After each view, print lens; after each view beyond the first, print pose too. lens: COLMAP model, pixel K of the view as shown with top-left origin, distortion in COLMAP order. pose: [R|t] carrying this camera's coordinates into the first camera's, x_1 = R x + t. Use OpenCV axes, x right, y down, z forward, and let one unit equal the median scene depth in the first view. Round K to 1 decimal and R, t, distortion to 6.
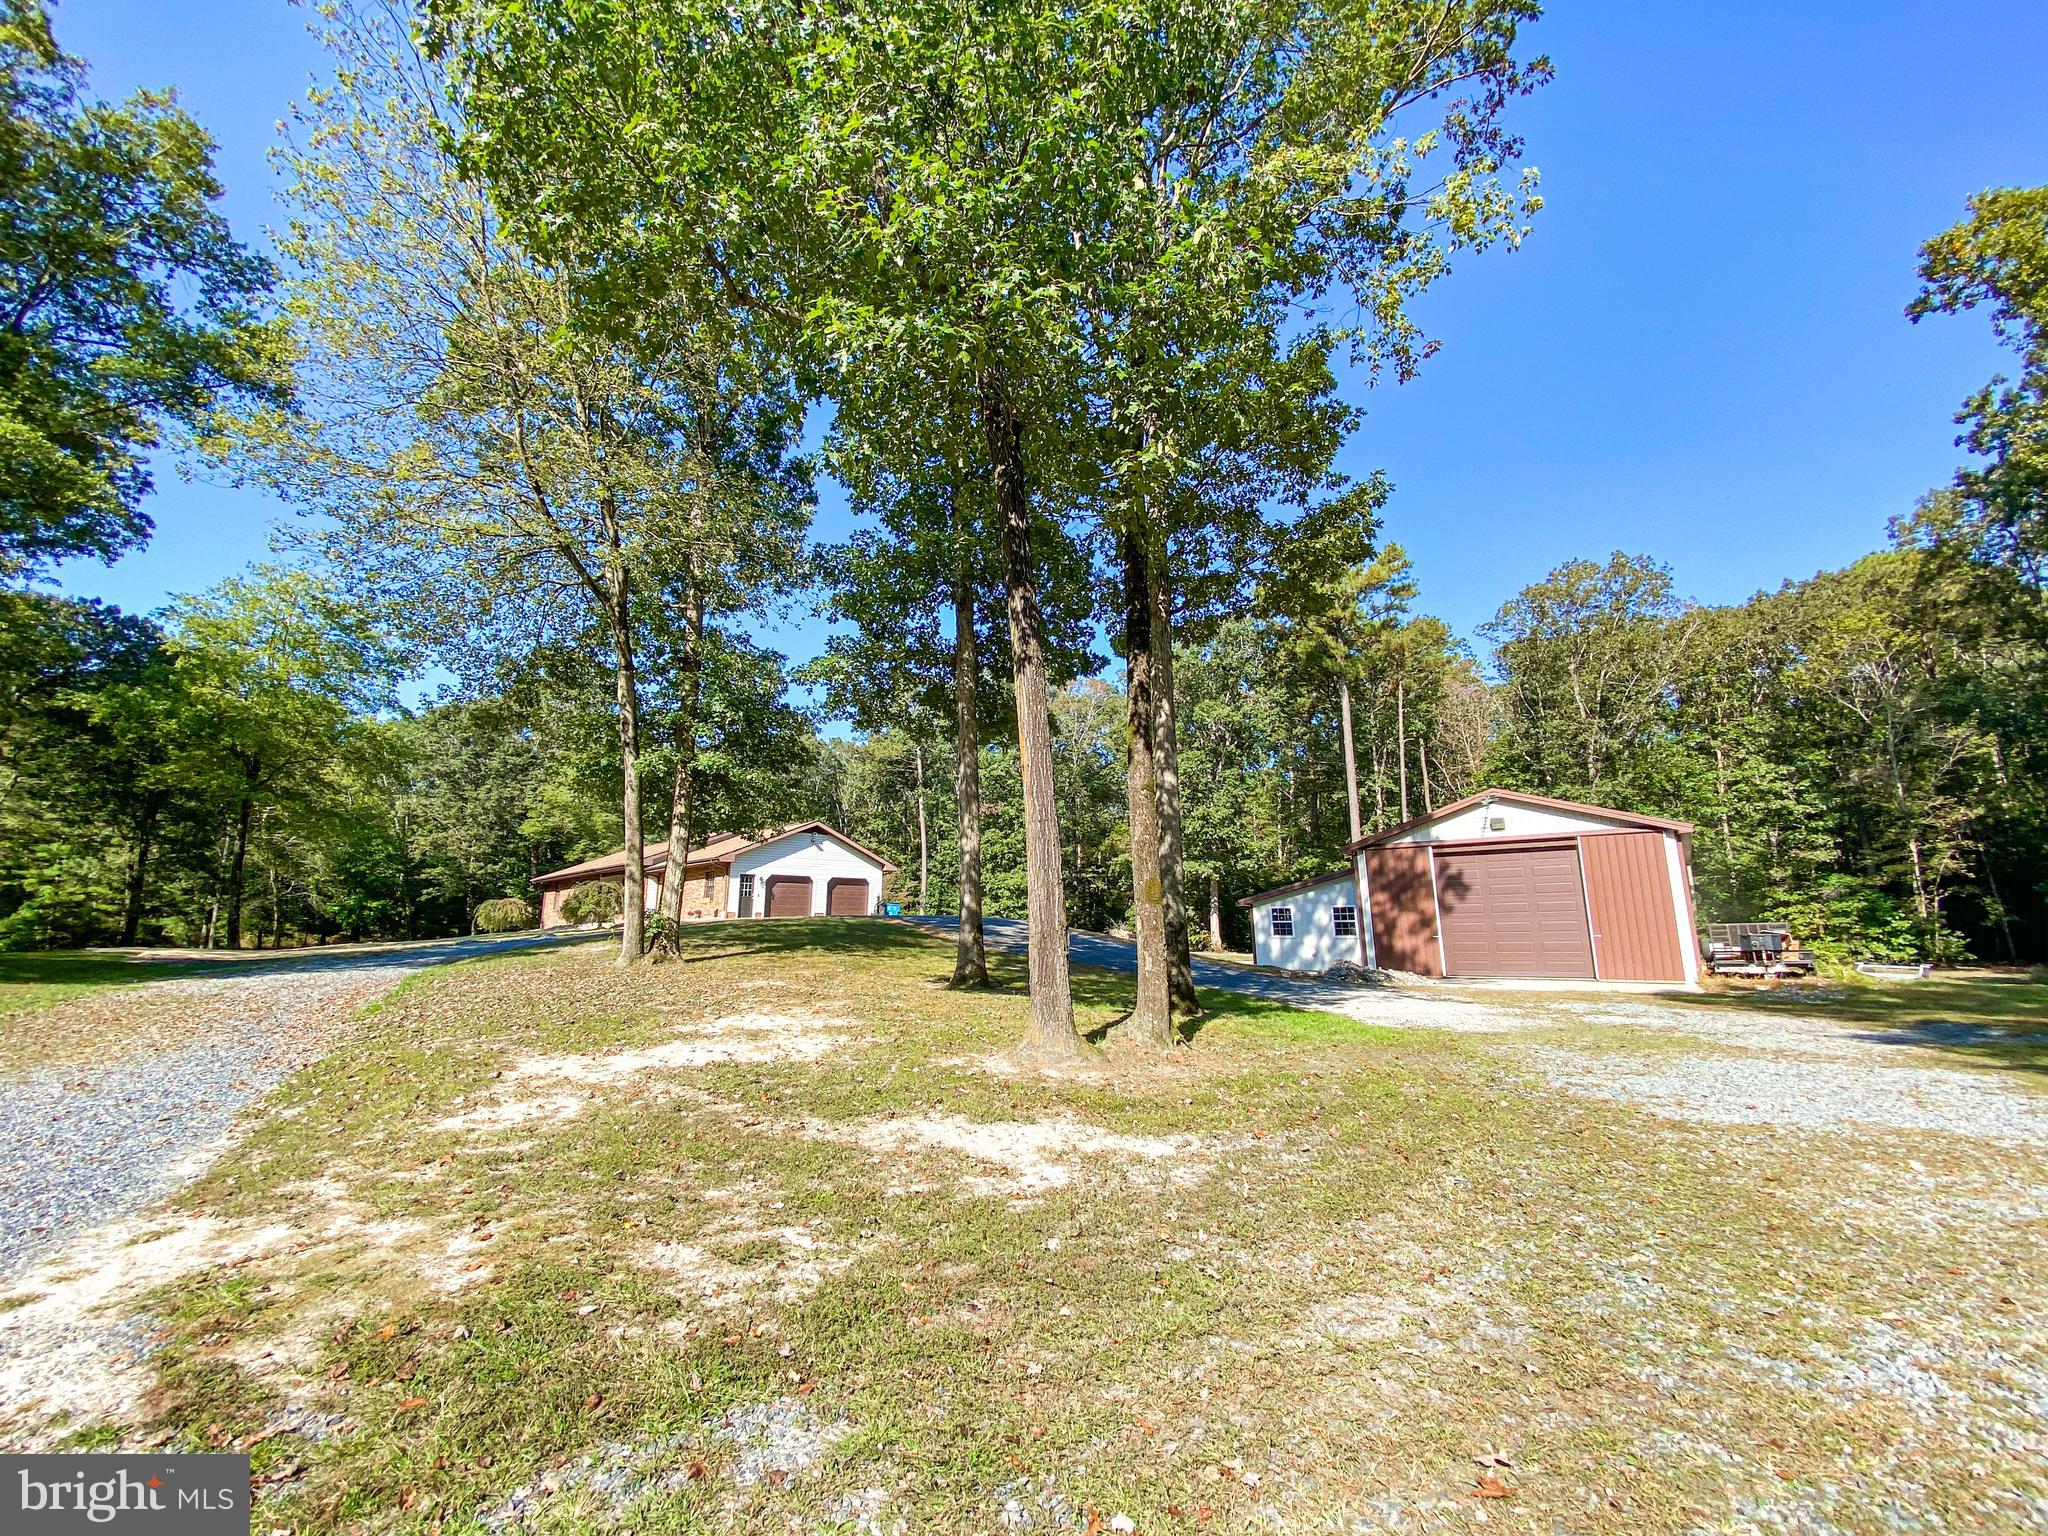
lens RADIAL K [[813.8, 0, 1024.0], [0, 813.8, 768.0], [0, 0, 1]] dist [0.033306, -0.031518]
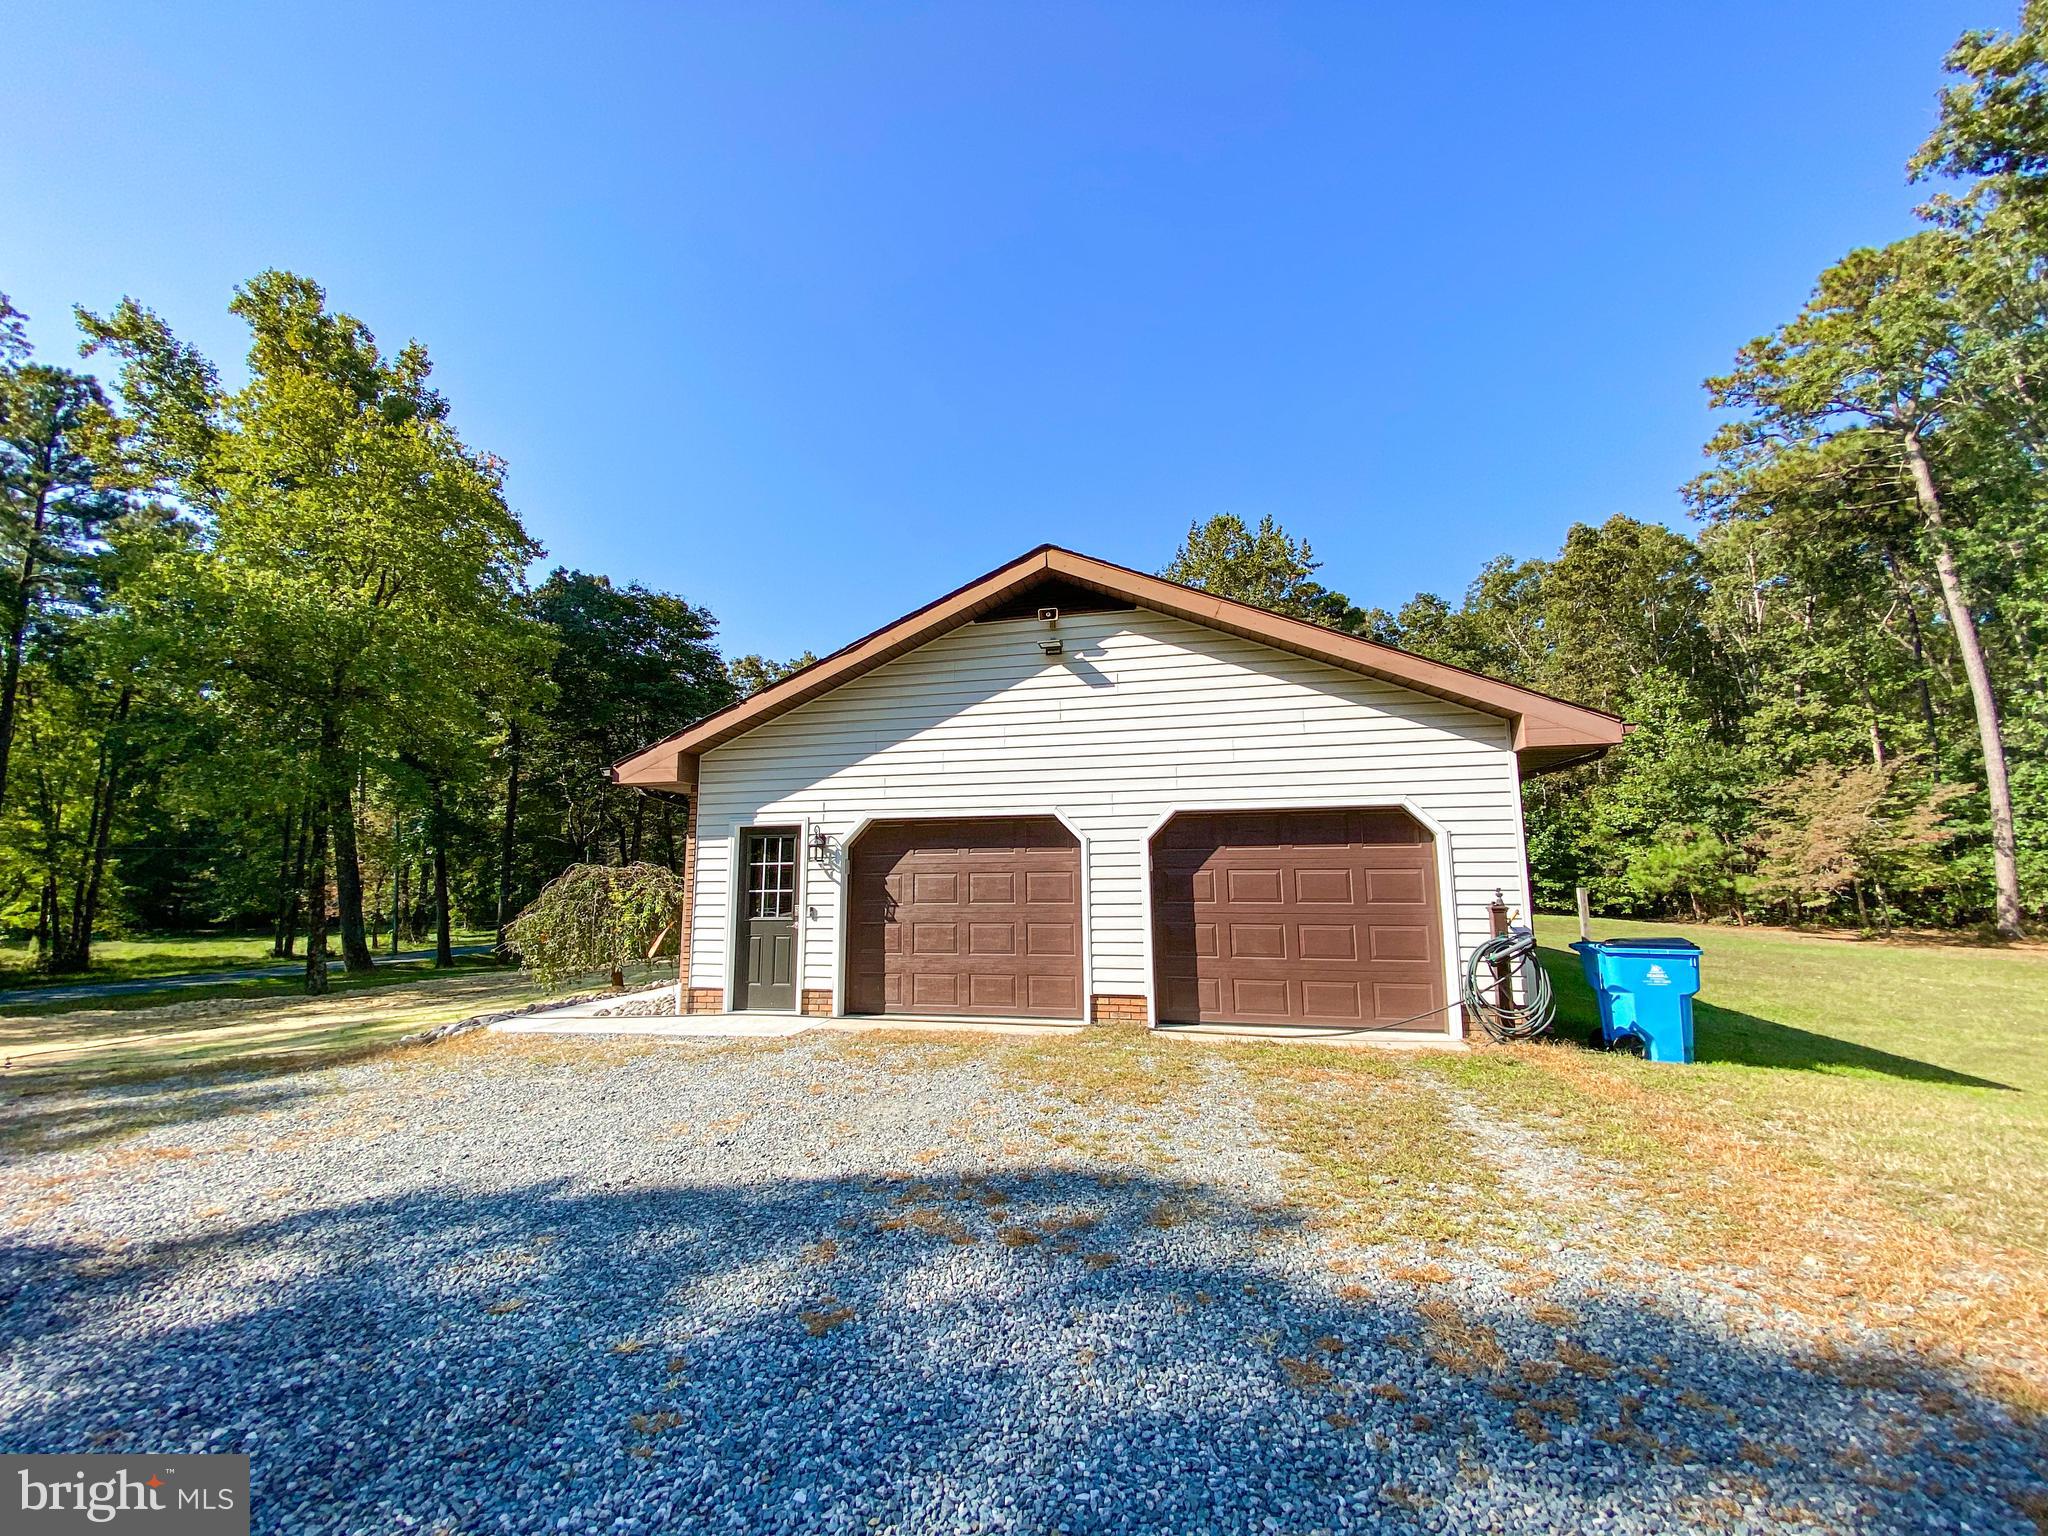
lens RADIAL K [[828.6, 0, 1021.3], [0, 828.6, 764.5], [0, 0, 1]] dist [0.013936, -0.016800]
pose [[0.533514, -0.110948, -0.838483, -0.097605], [0.174996, 0.984388, -0.018907, 0.123379], [0.827490, -0.136644, 0.544600, 0.882174]]
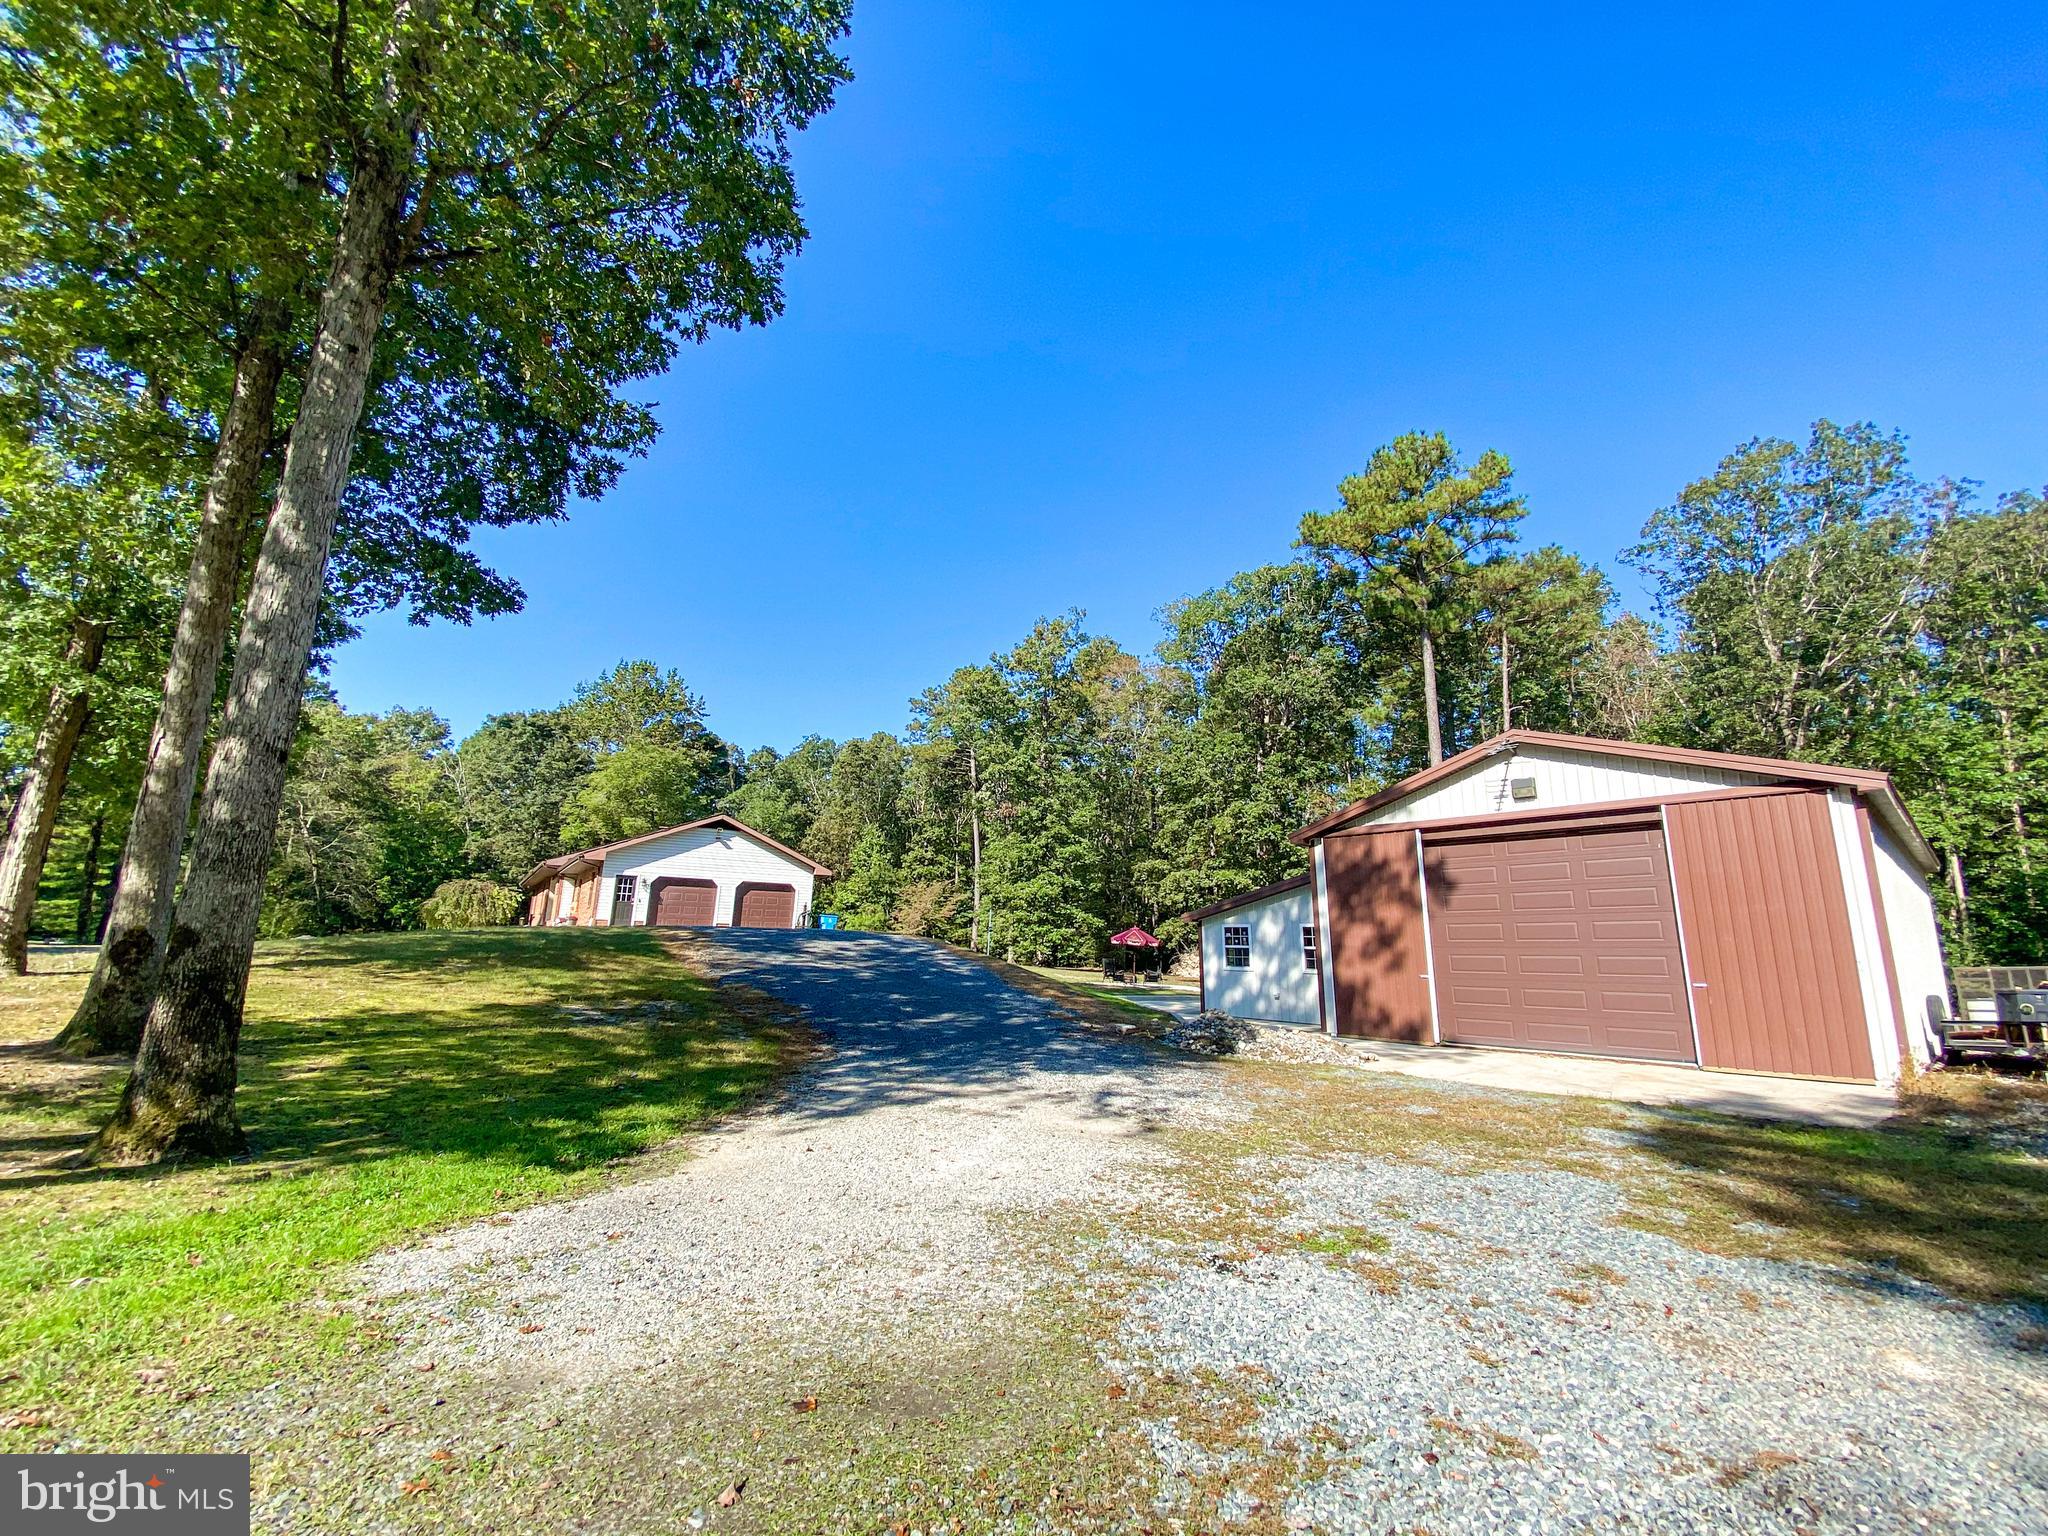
lens RADIAL K [[828.6, 0, 1021.3], [0, 828.6, 764.5], [0, 0, 1]] dist [0.013936, -0.016800]
pose [[0.980758, -0.016499, -0.194527, 0.213447], [0.011394, 0.999561, -0.027332, 0.040234], [0.194893, 0.024589, 0.980516, 0.210418]]
